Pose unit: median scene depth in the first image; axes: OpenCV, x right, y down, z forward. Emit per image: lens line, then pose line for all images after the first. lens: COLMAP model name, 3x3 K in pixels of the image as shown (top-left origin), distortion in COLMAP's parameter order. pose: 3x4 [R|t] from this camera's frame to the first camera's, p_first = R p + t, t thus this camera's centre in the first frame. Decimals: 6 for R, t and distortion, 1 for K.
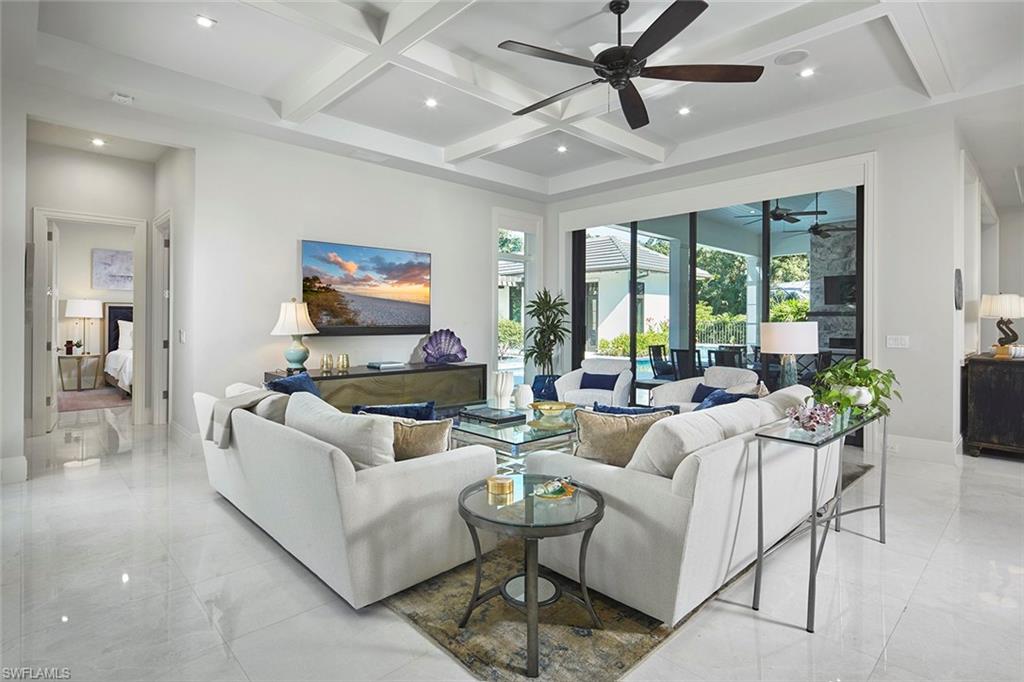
lens RADIAL K [[504.3, 0, 531.7], [0, 504.3, 318.1], [0, 0, 1]] dist [0.078657, -0.000135]
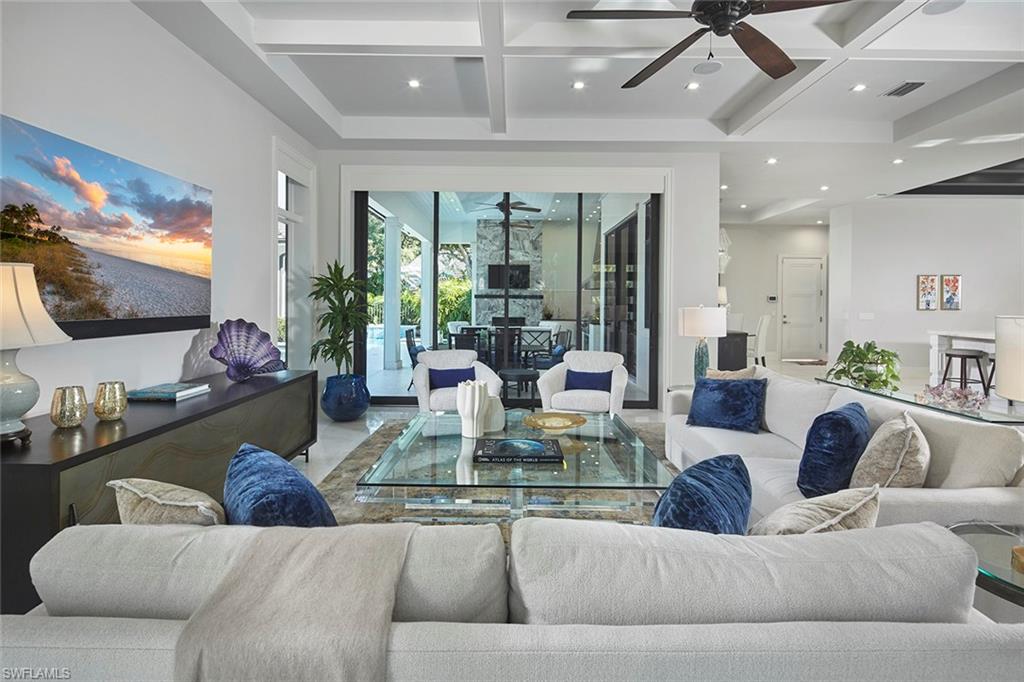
lens RADIAL K [[491.5, 0, 496.5], [0, 491.5, 303.7], [0, 0, 1]] dist [0.003459, -0.012573]
pose [[0.709349, -0.002695, 0.704852, -0.392549], [-0.004366, 0.999957, 0.008217, -0.003057], [-0.704843, -0.008906, 0.709307, 0.388909]]
